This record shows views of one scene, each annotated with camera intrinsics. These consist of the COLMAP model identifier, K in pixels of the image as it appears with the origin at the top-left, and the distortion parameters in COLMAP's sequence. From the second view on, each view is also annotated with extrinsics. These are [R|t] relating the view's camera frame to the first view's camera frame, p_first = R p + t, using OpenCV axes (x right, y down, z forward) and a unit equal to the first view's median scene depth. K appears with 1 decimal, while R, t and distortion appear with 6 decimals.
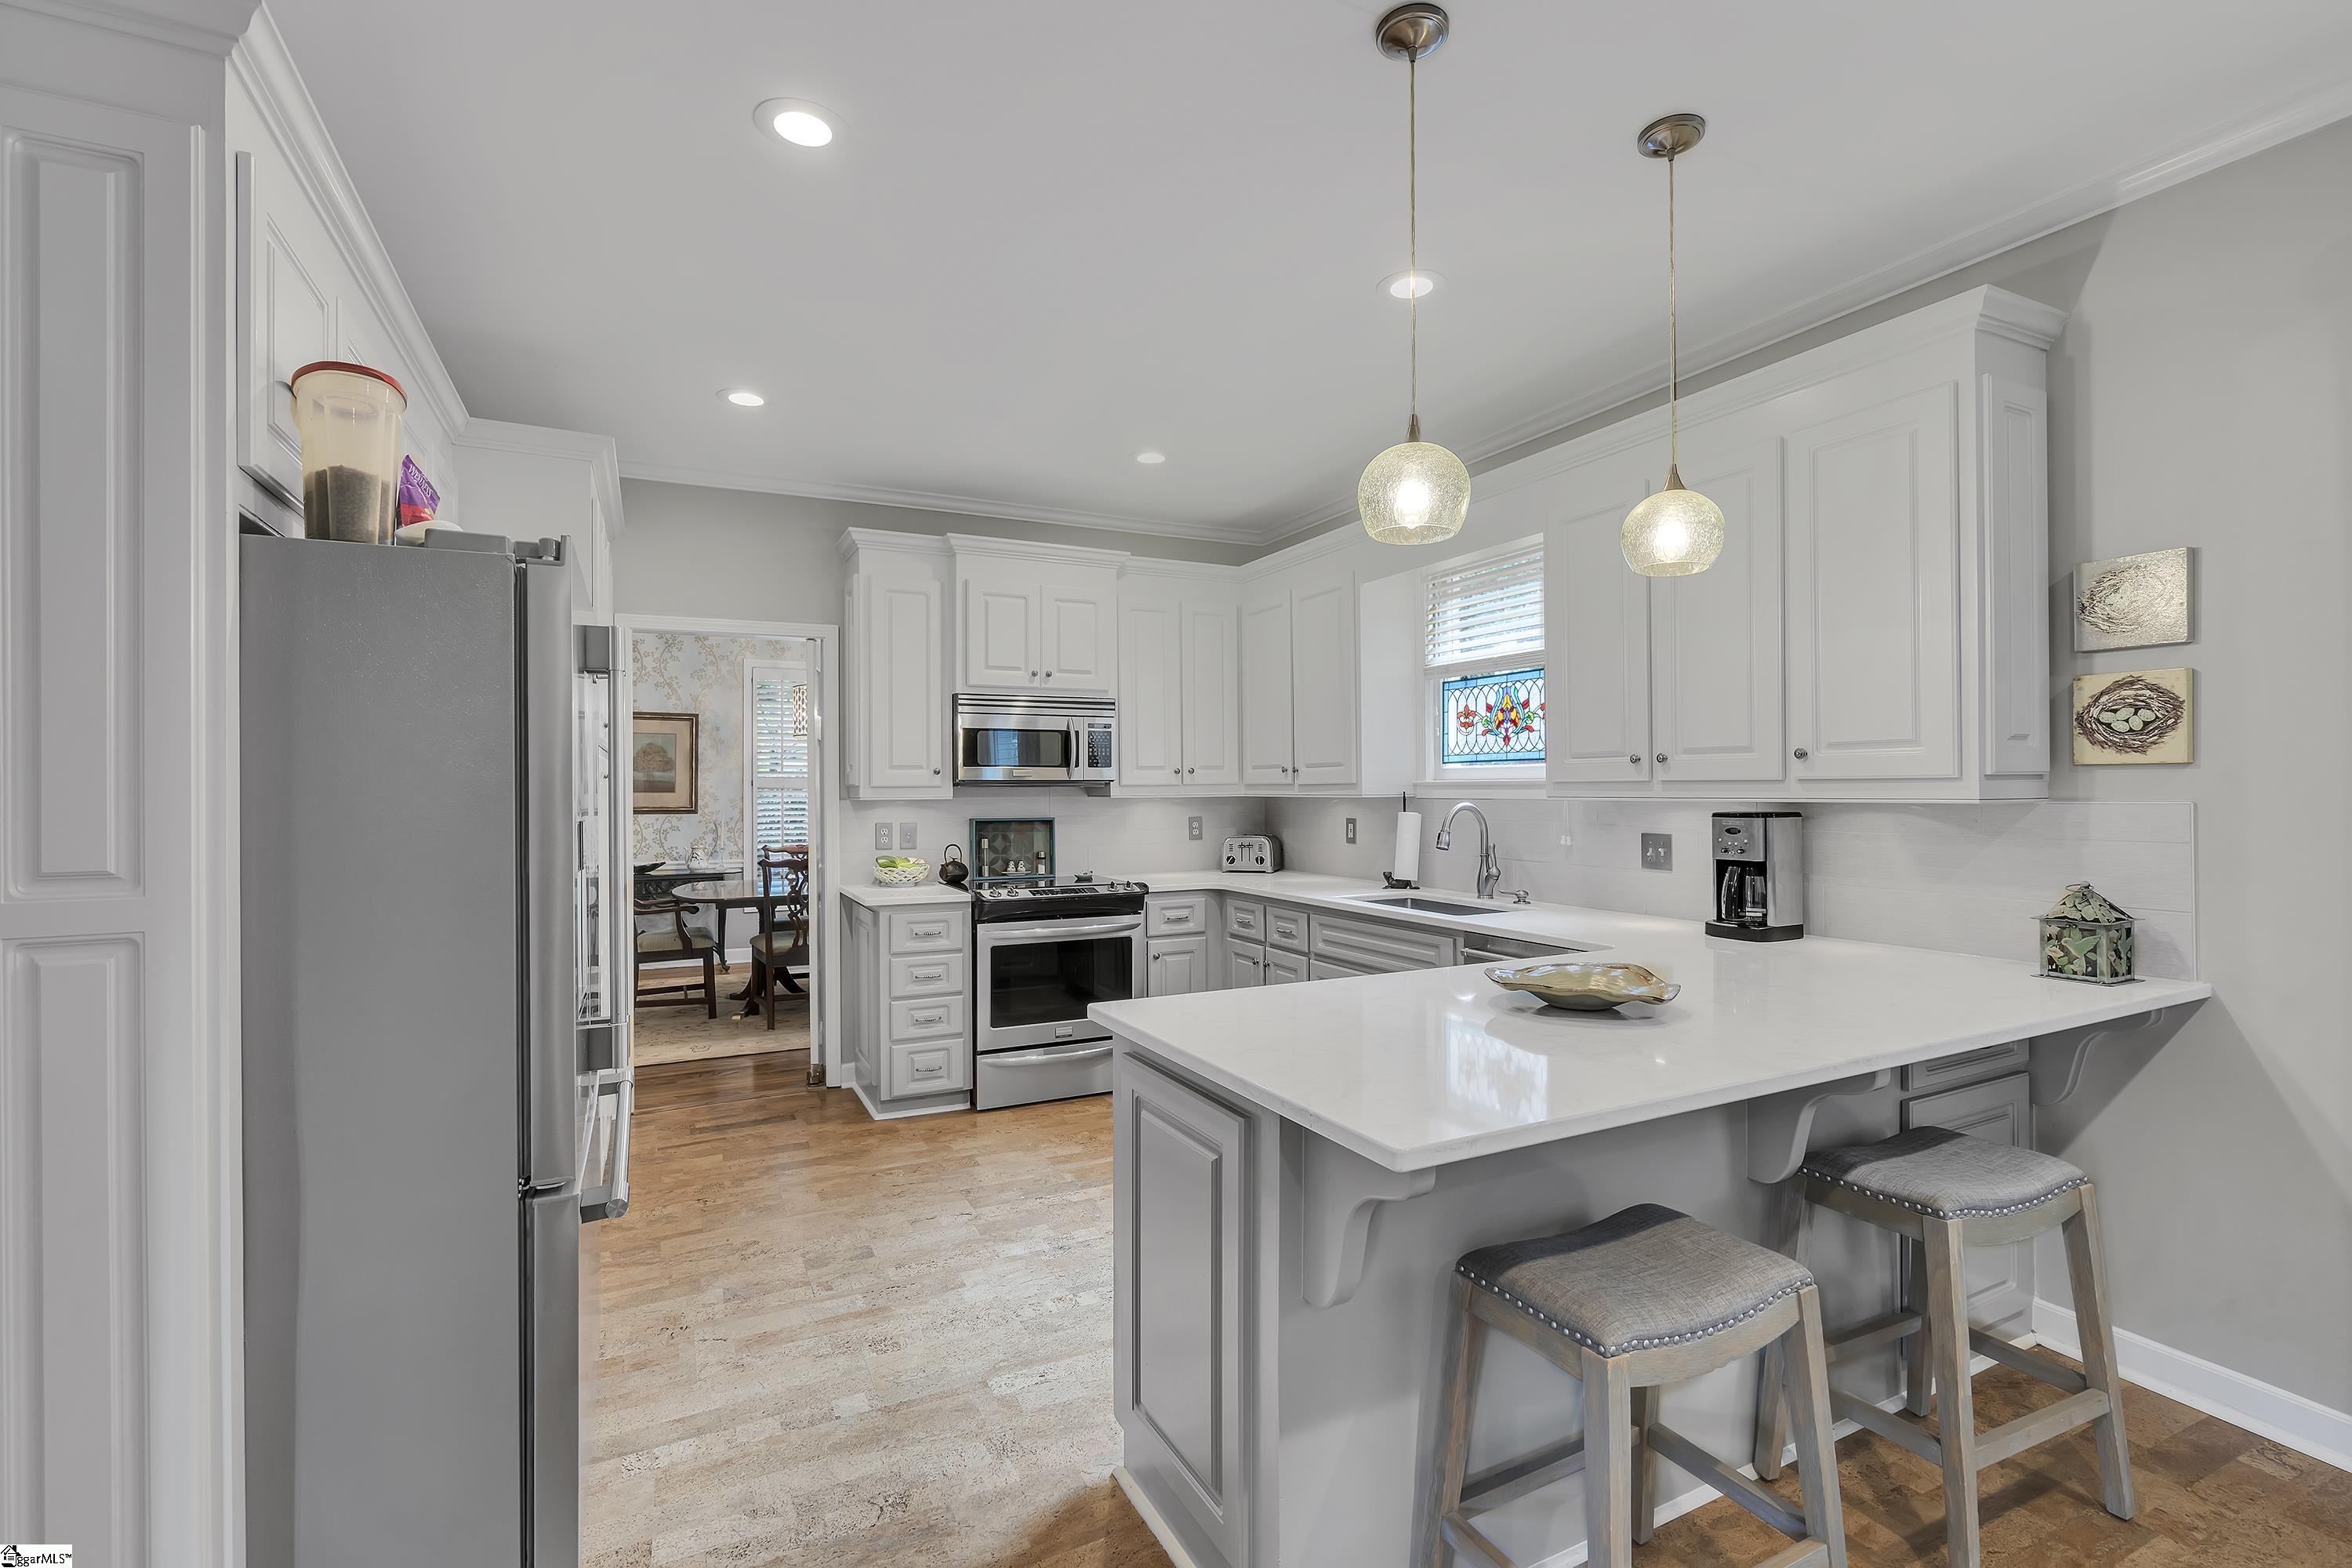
lens RADIAL K [[1053.9, 0, 1170.5], [0, 1053.9, 788.8], [0, 0, 1]] dist [-0.002527, -0.000127]
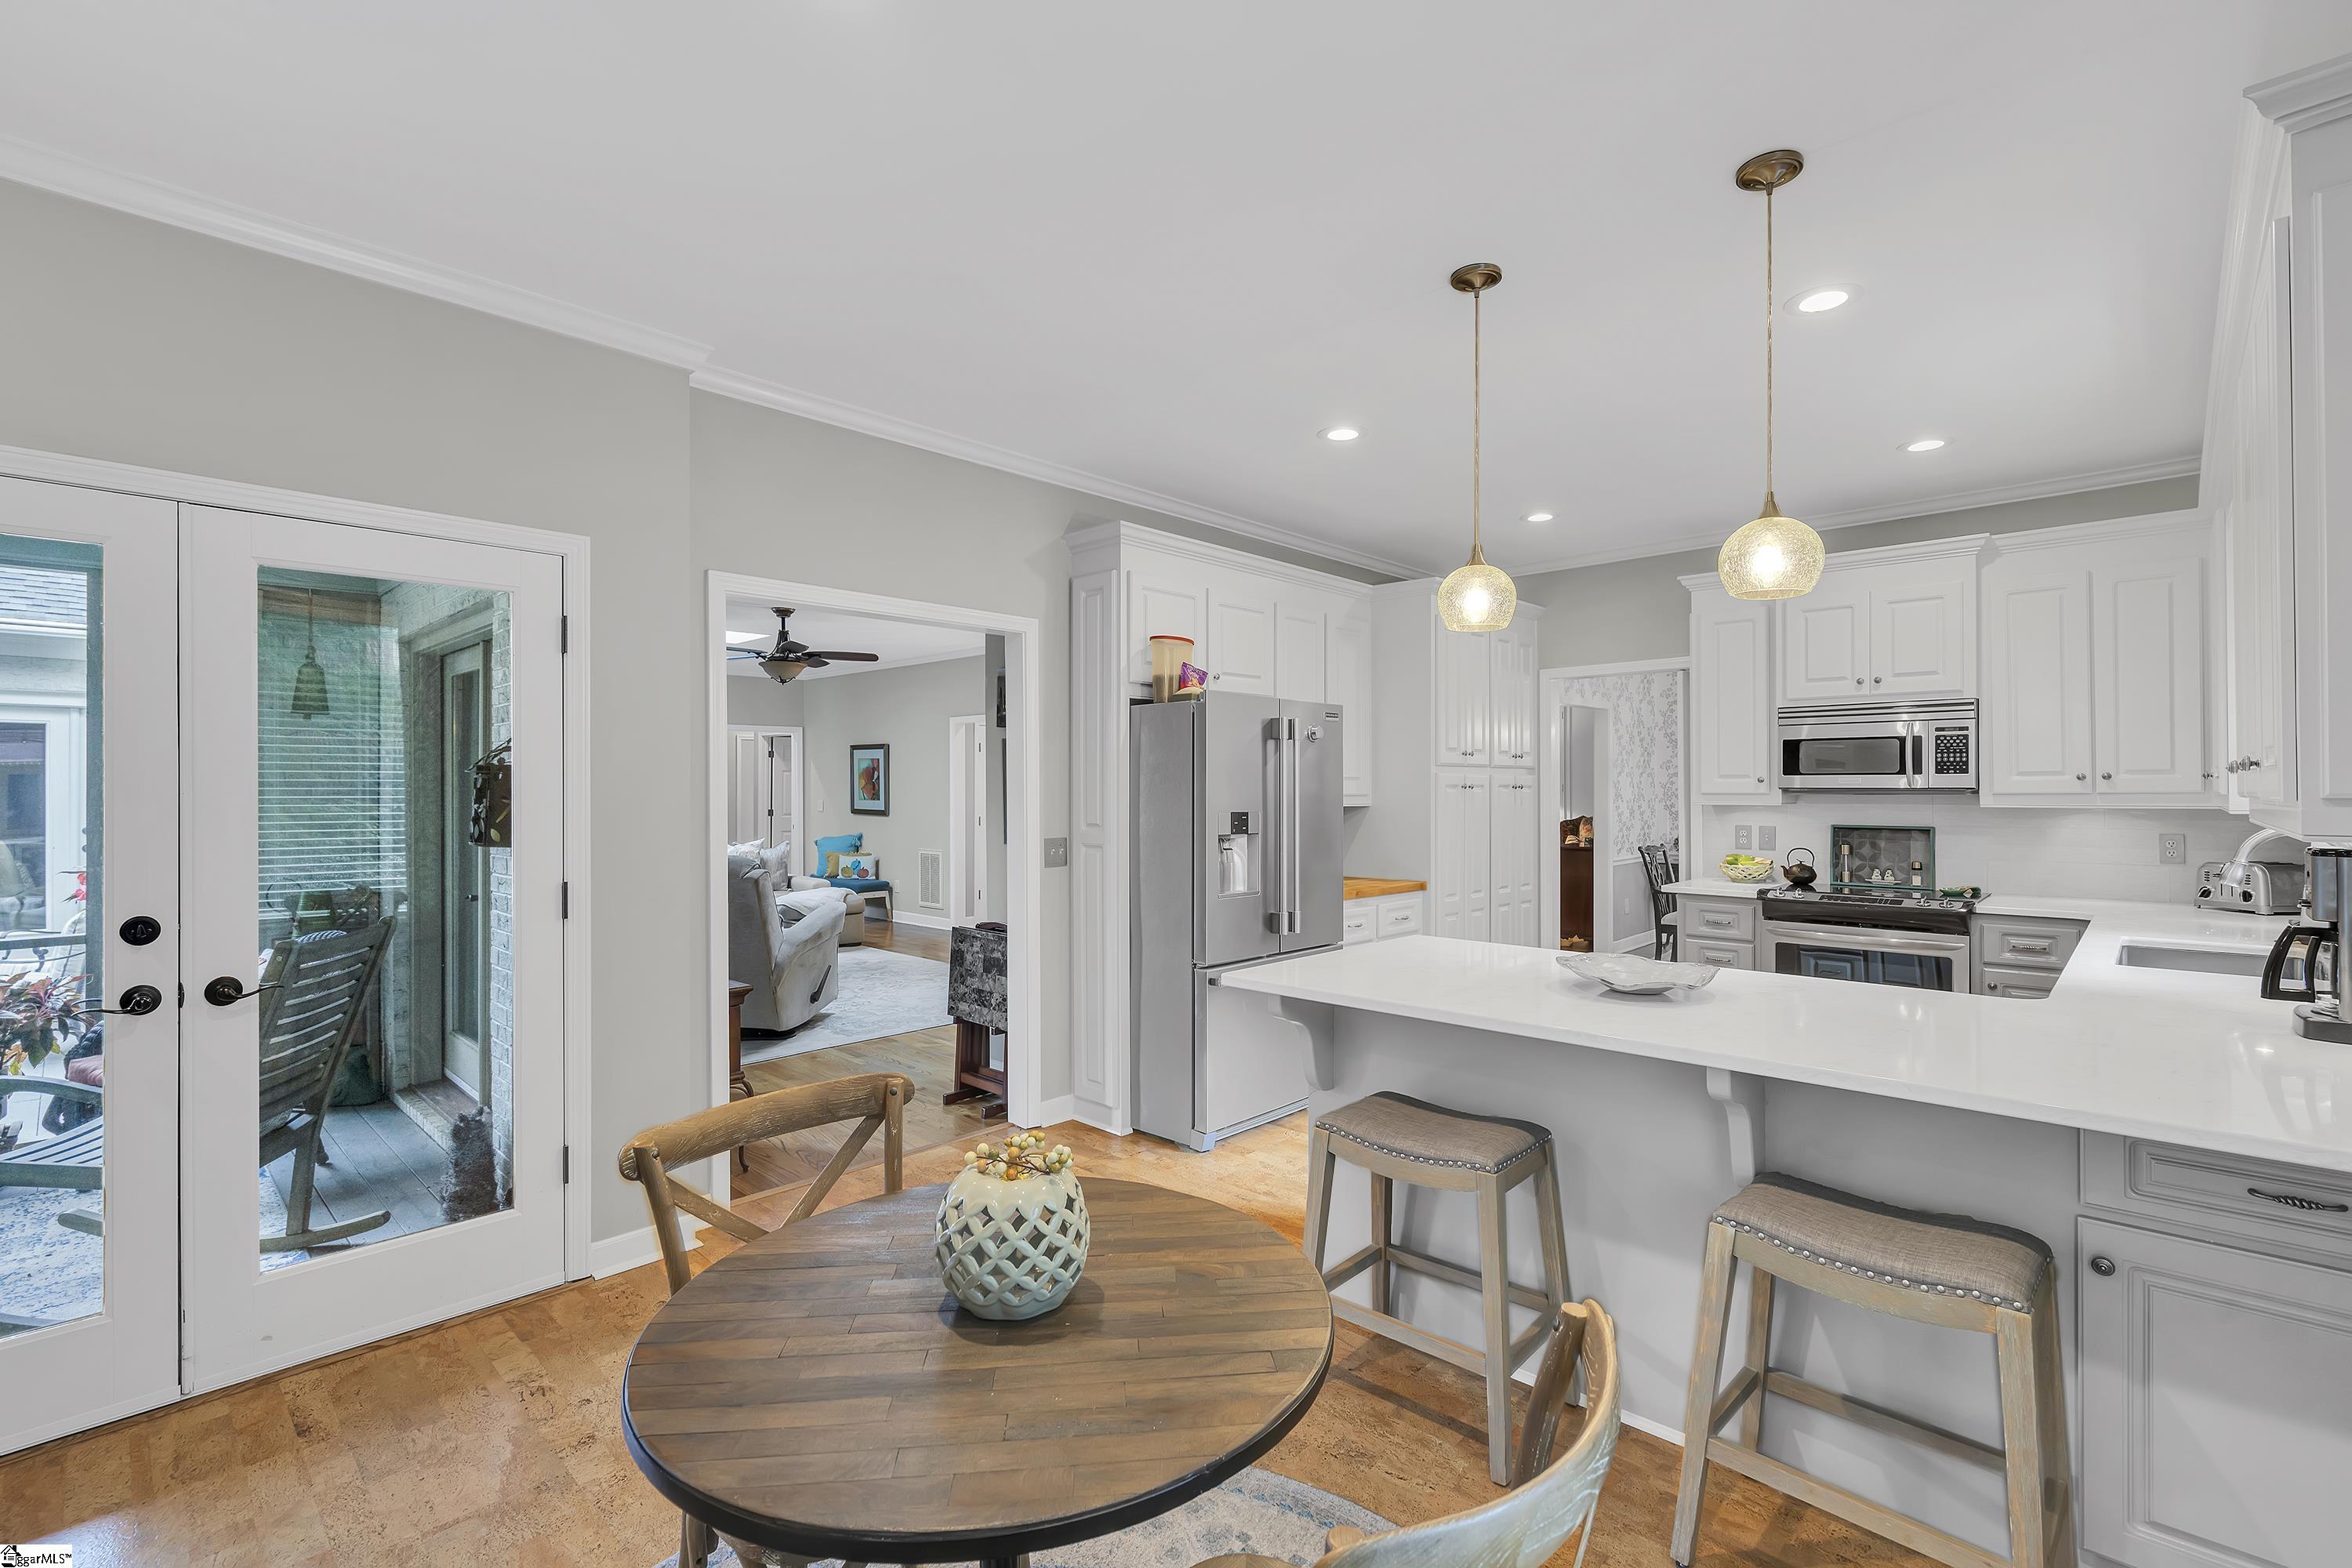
lens RADIAL K [[1053.9, 0, 1170.5], [0, 1053.9, 788.8], [0, 0, 1]] dist [-0.002527, -0.000127]
pose [[0.340581, 0.004319, -0.940205, 0.640090], [-0.000734, 0.999990, 0.004328, -0.012219], [0.940215, -0.000784, 0.340581, 0.047154]]
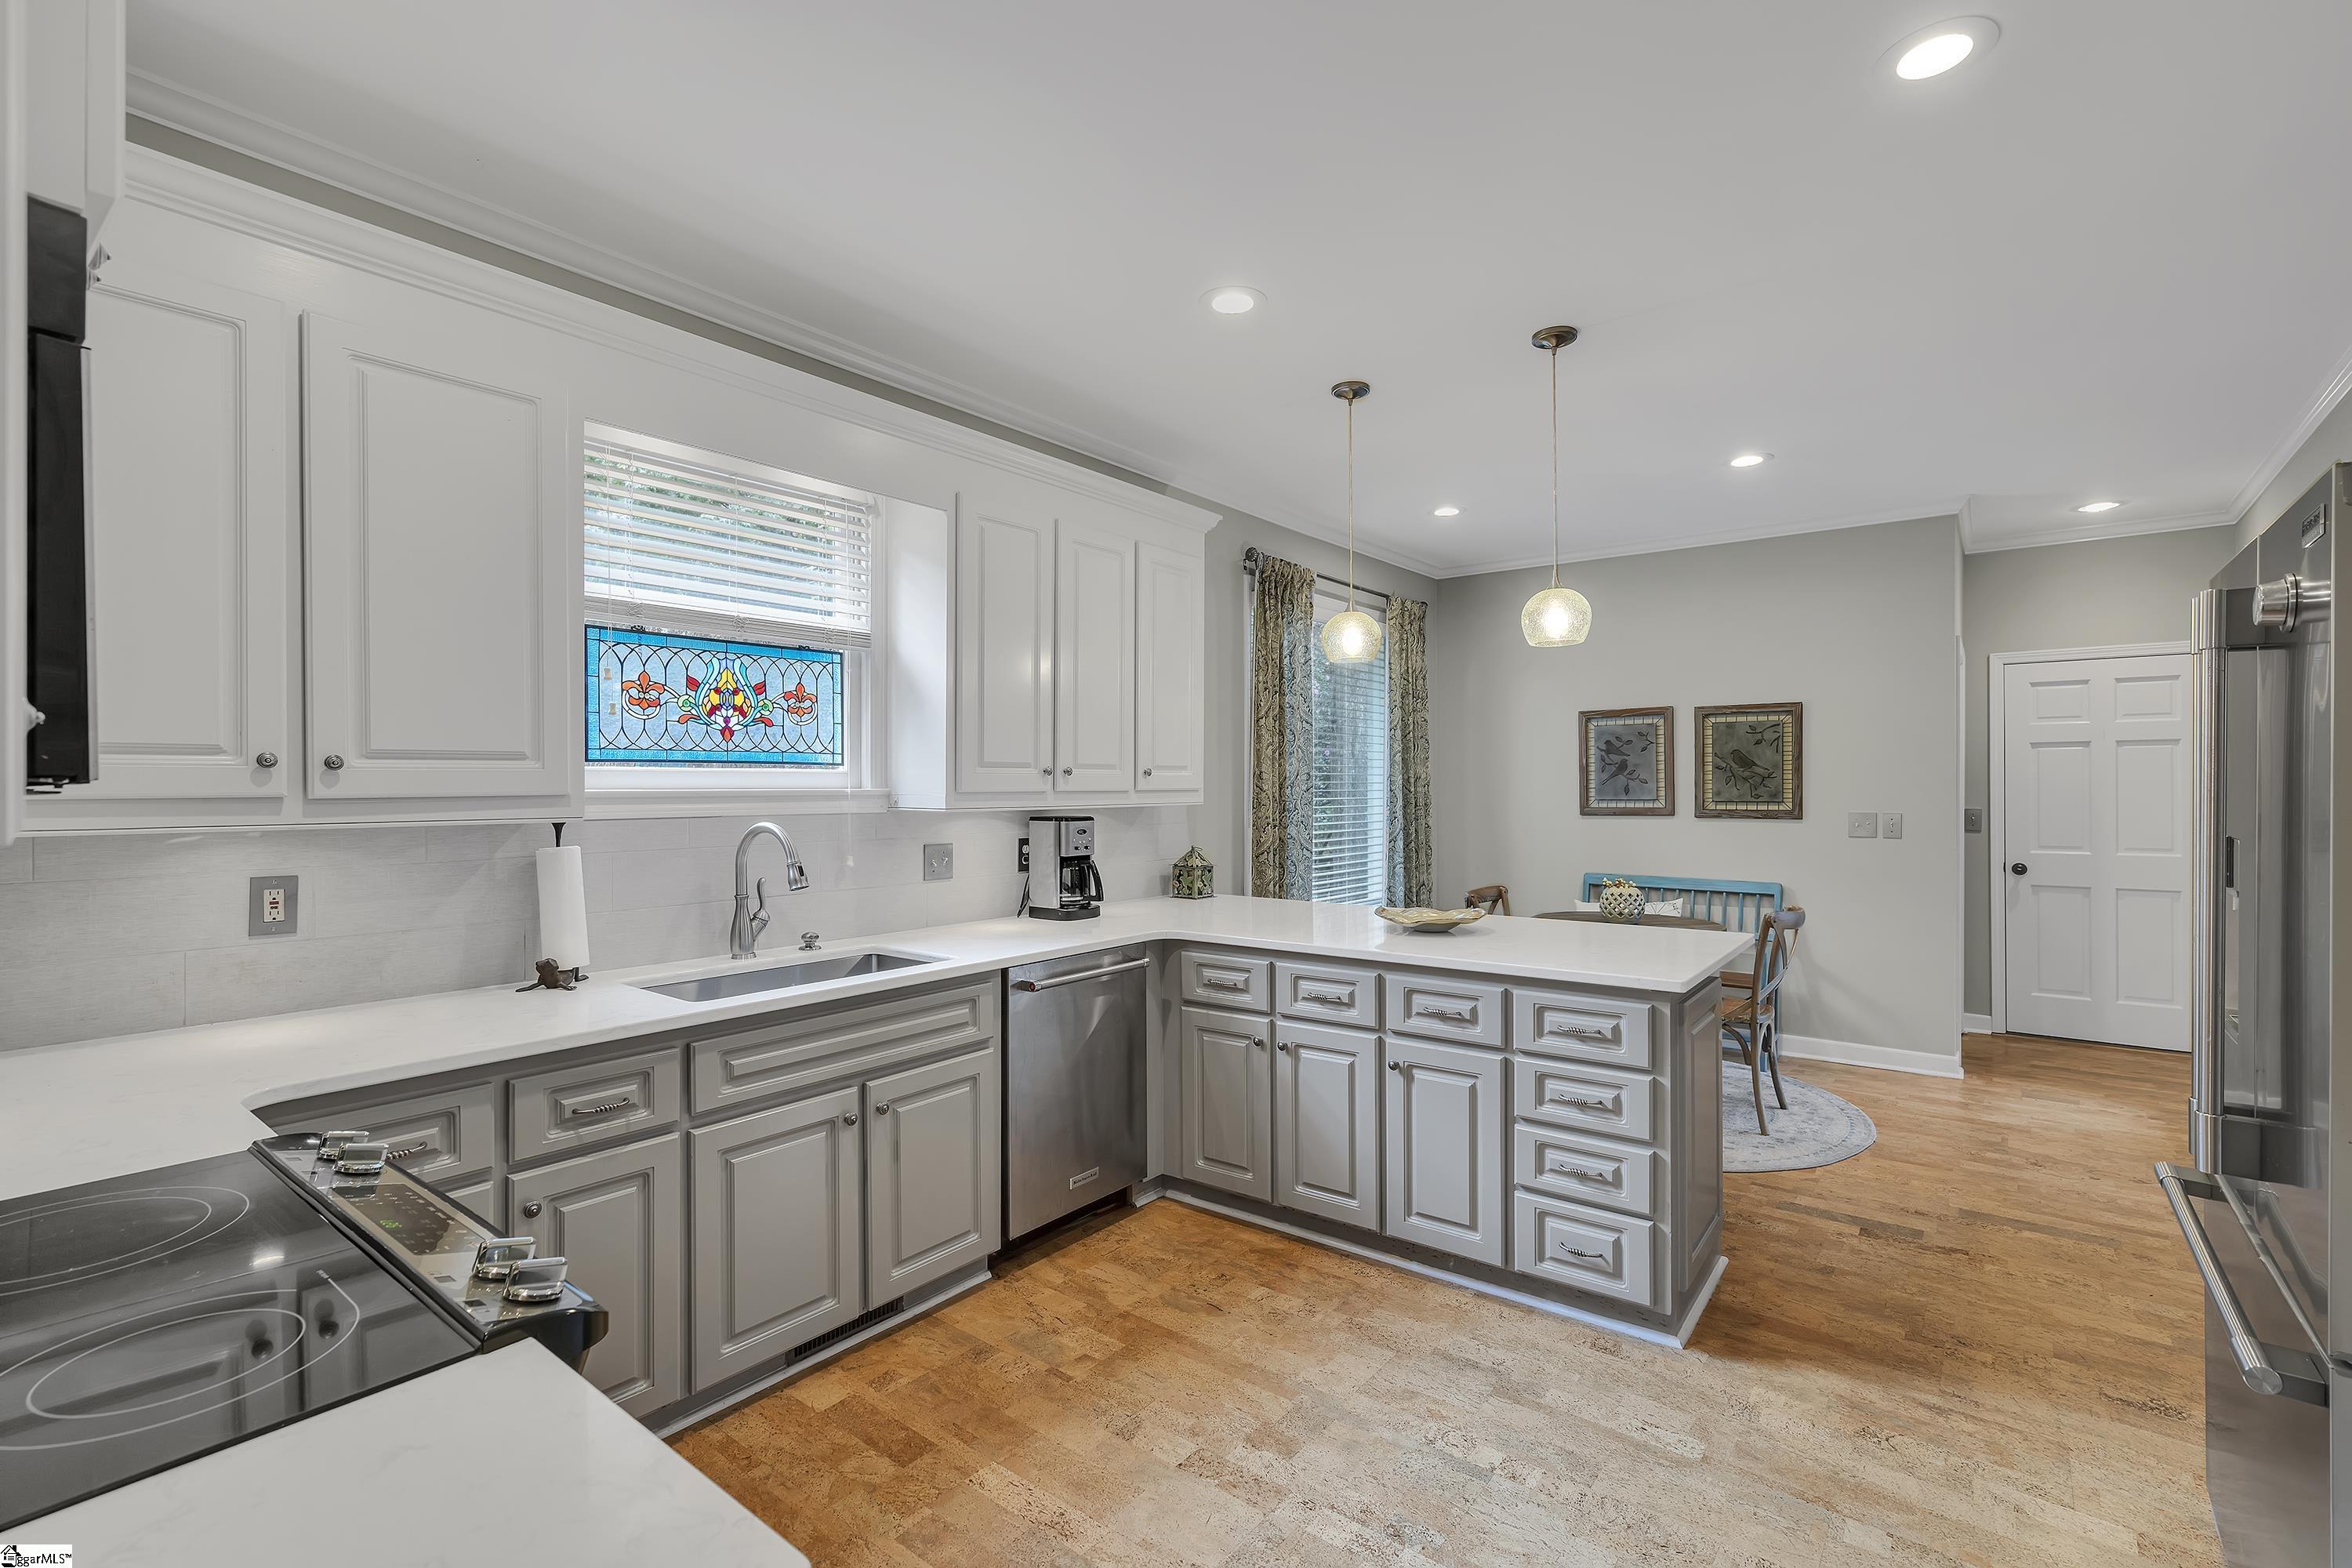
lens RADIAL K [[1056.8, 0, 1183.2], [0, 1056.8, 786.7], [0, 0, 1]] dist [-0.004858, 0.001294]
pose [[-0.440553, 0.006071, 0.897706, -0.442572], [0.006714, 0.999971, -0.003468, -0.005520], [-0.897701, 0.004499, -0.440581, 1.002163]]
